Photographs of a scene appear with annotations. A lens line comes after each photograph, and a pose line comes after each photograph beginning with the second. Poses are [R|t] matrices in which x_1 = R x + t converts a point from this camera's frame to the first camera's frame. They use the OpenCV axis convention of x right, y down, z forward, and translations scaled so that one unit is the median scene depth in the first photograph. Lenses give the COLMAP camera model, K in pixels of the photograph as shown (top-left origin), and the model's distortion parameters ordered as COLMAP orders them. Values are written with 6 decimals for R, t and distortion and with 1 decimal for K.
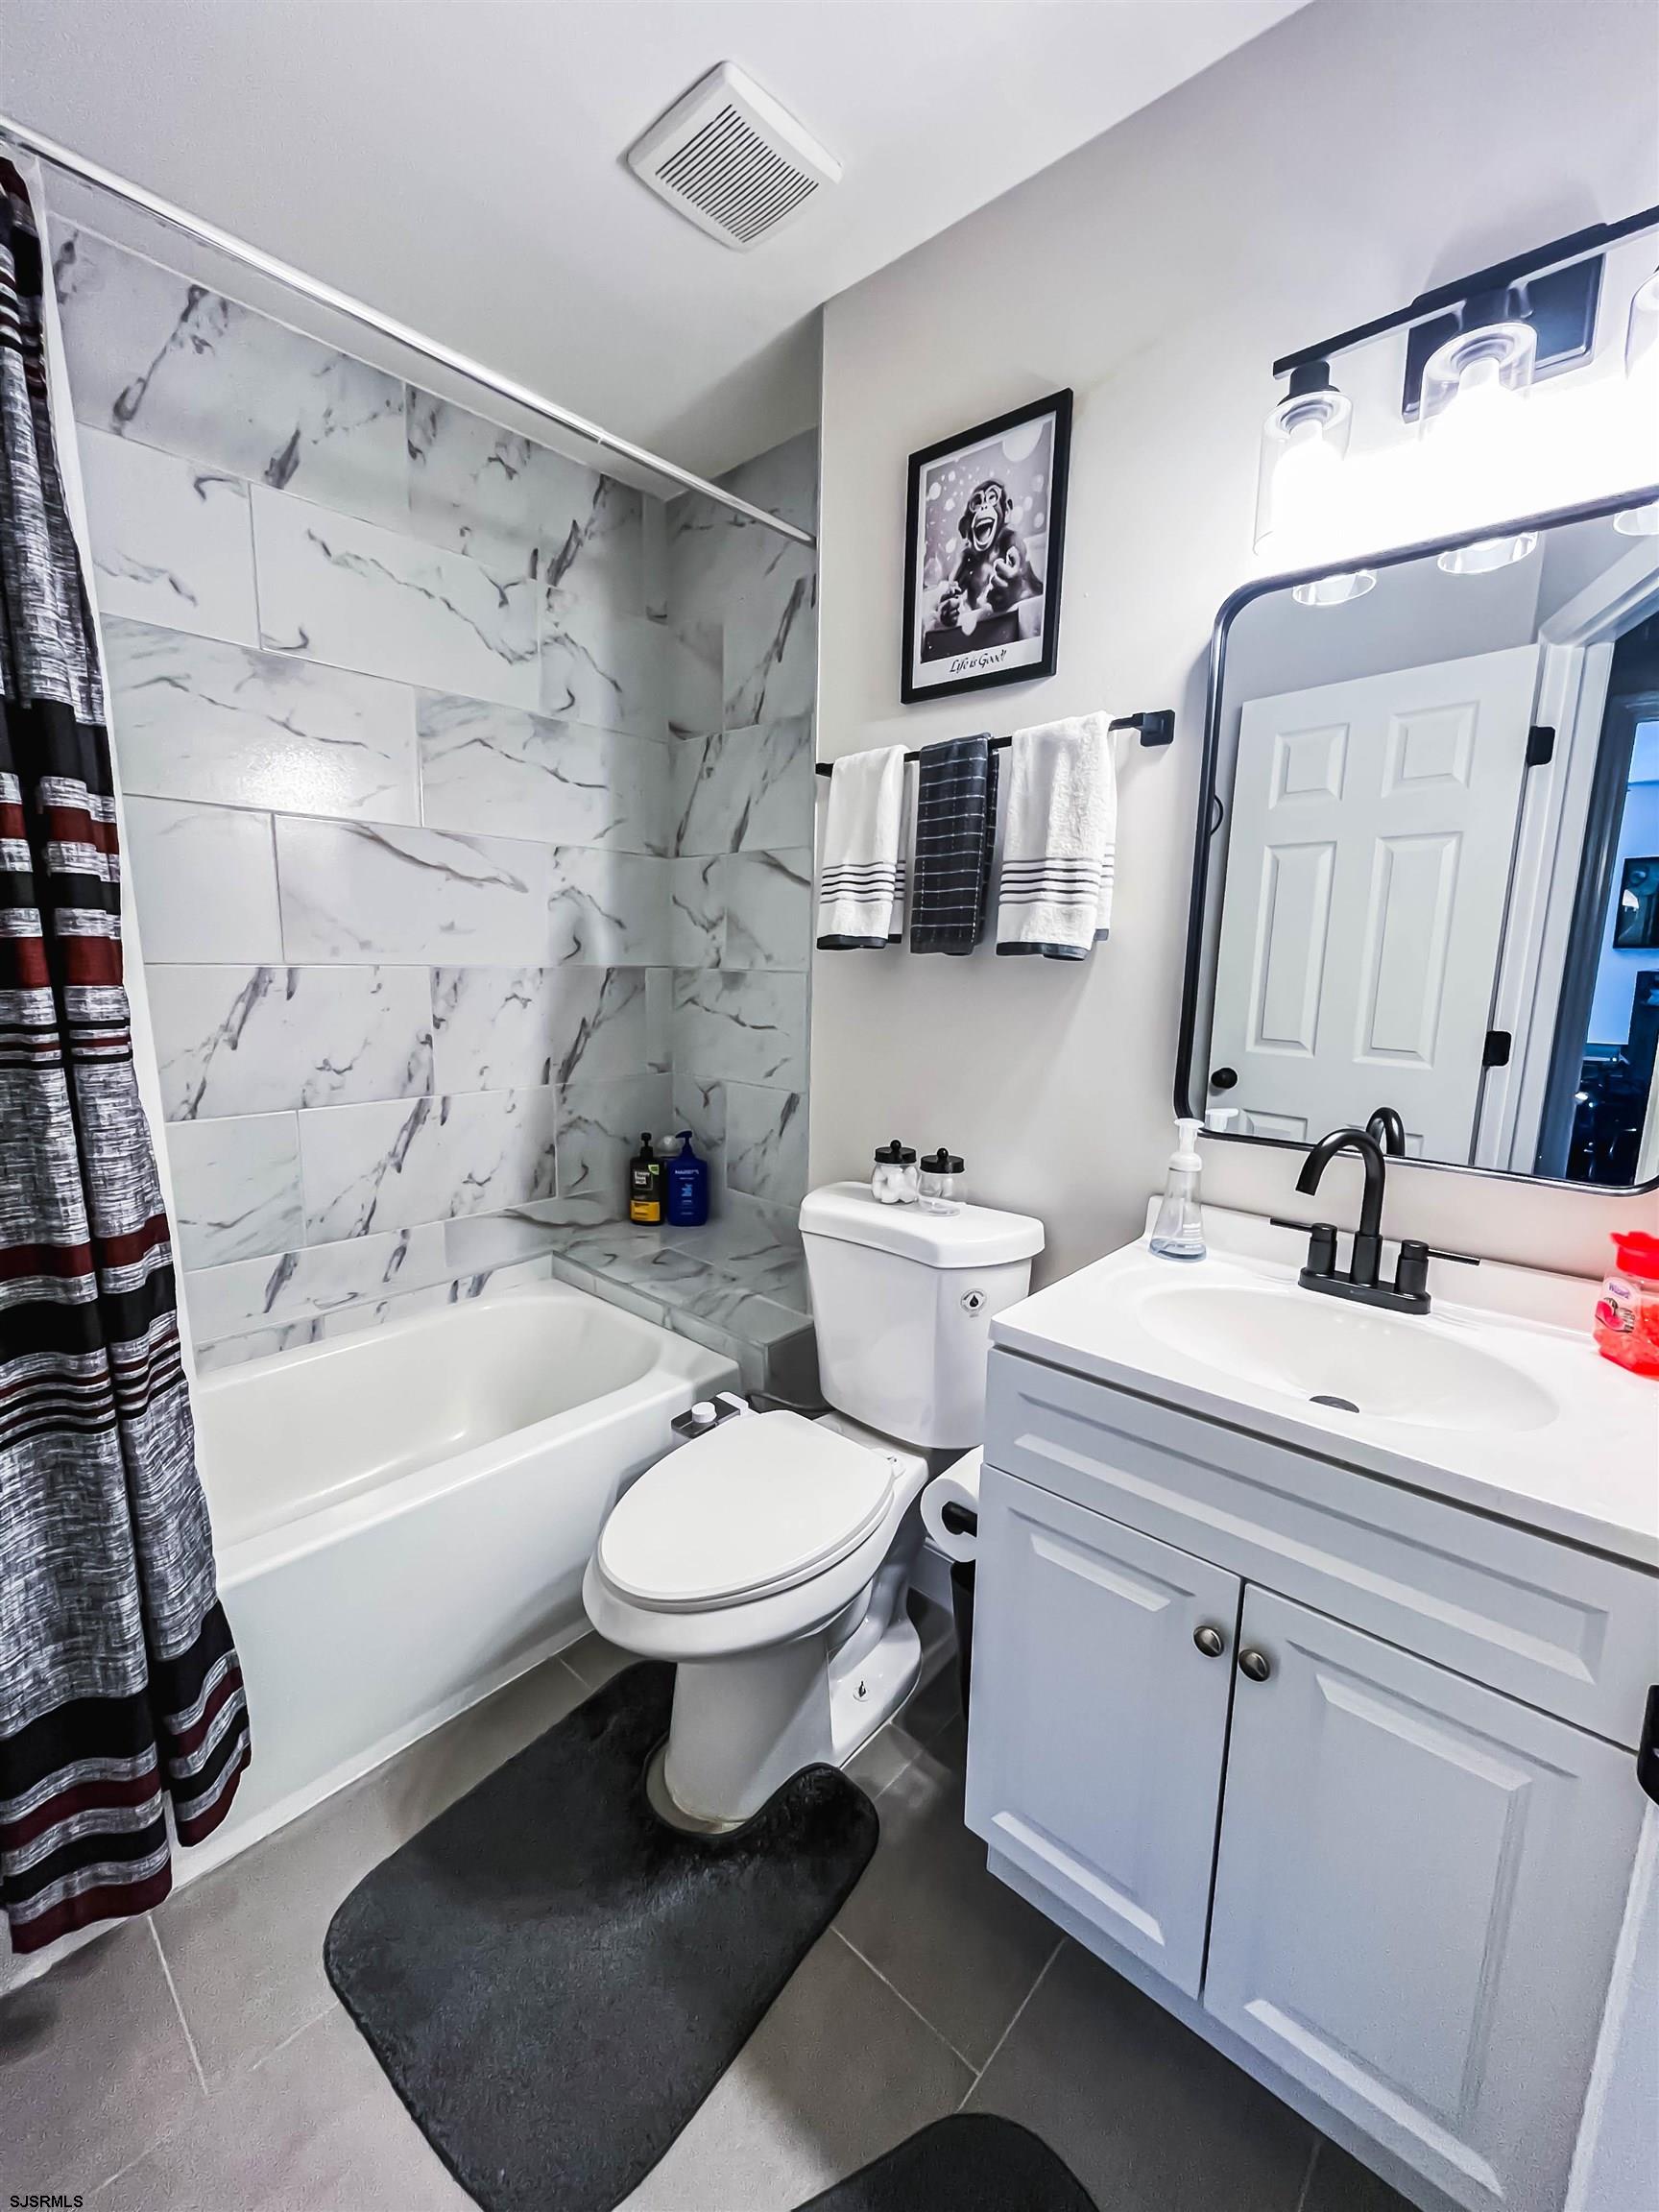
lens RADIAL K [[896.0, 0, 832.6], [0, 896.0, 1102.3], [0, 0, 1]] dist [-0.005986, 0.000226]
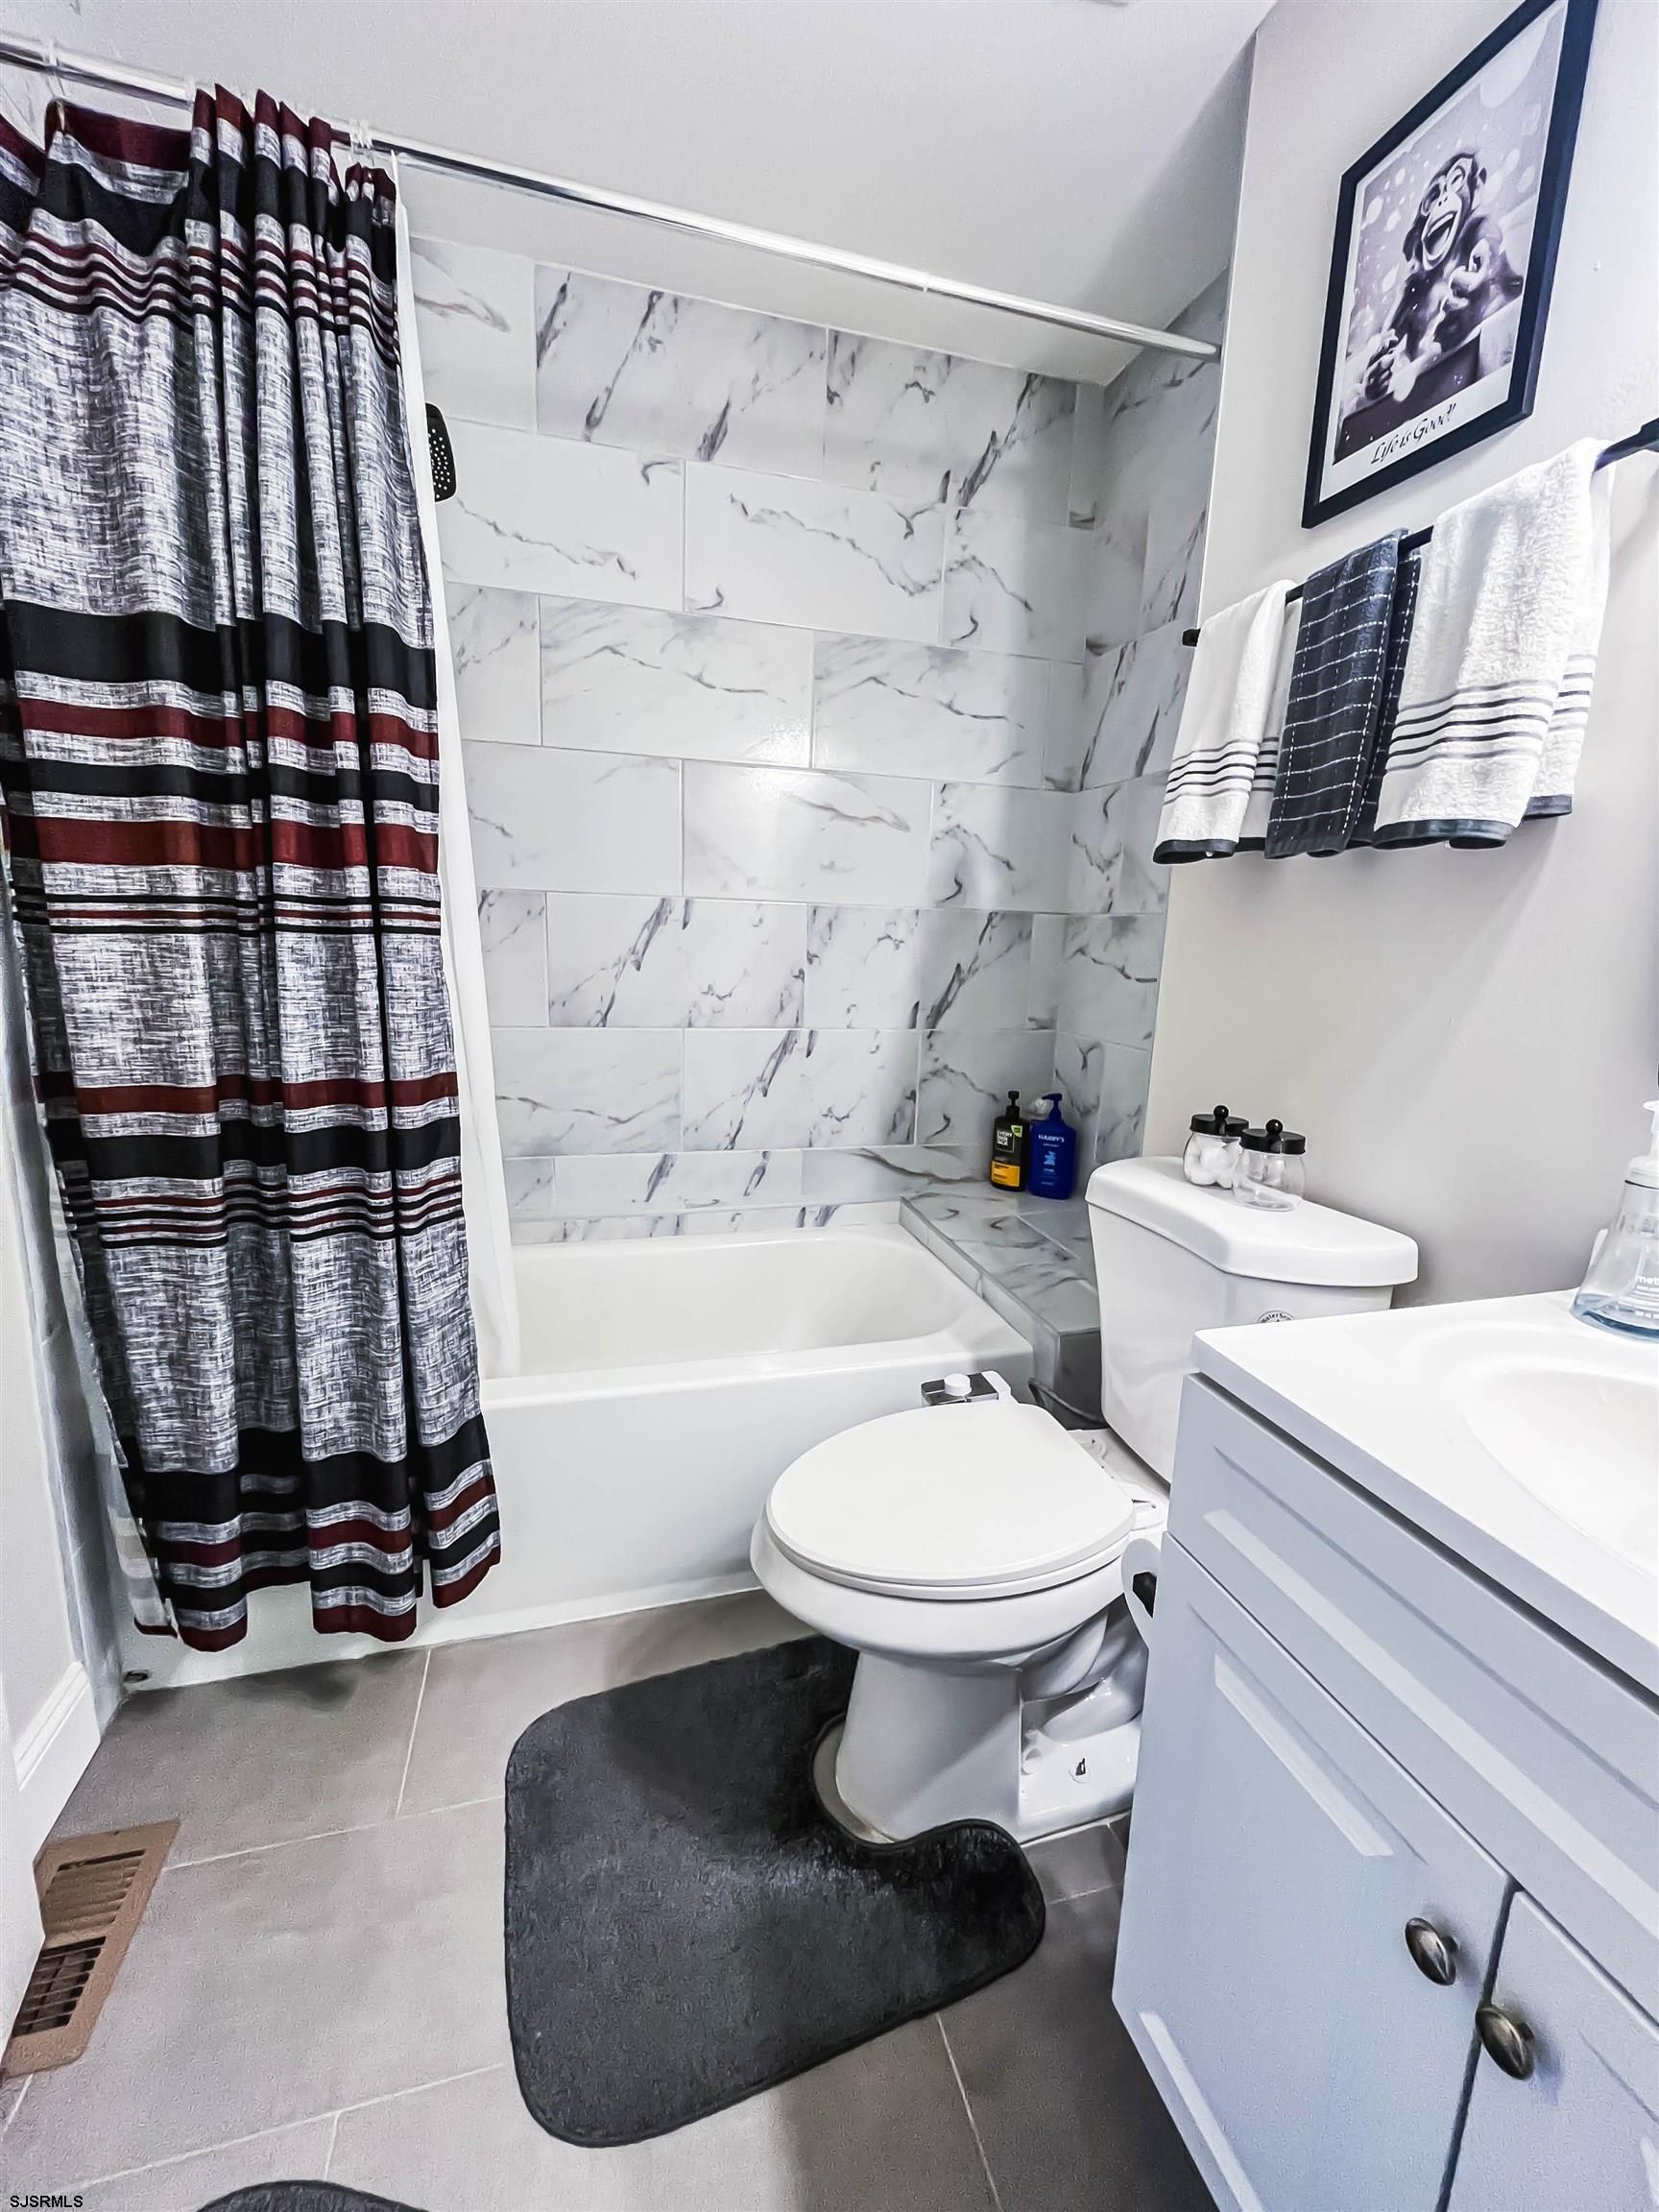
lens RADIAL K [[896.0, 0, 832.6], [0, 896.0, 1102.3], [0, 0, 1]] dist [-0.005986, 0.000226]
pose [[0.846998, 0.110029, -0.520085, 0.188926], [-0.103320, 0.993762, 0.041976, 0.041935], [0.521460, 0.018182, 0.853082, 0.169407]]
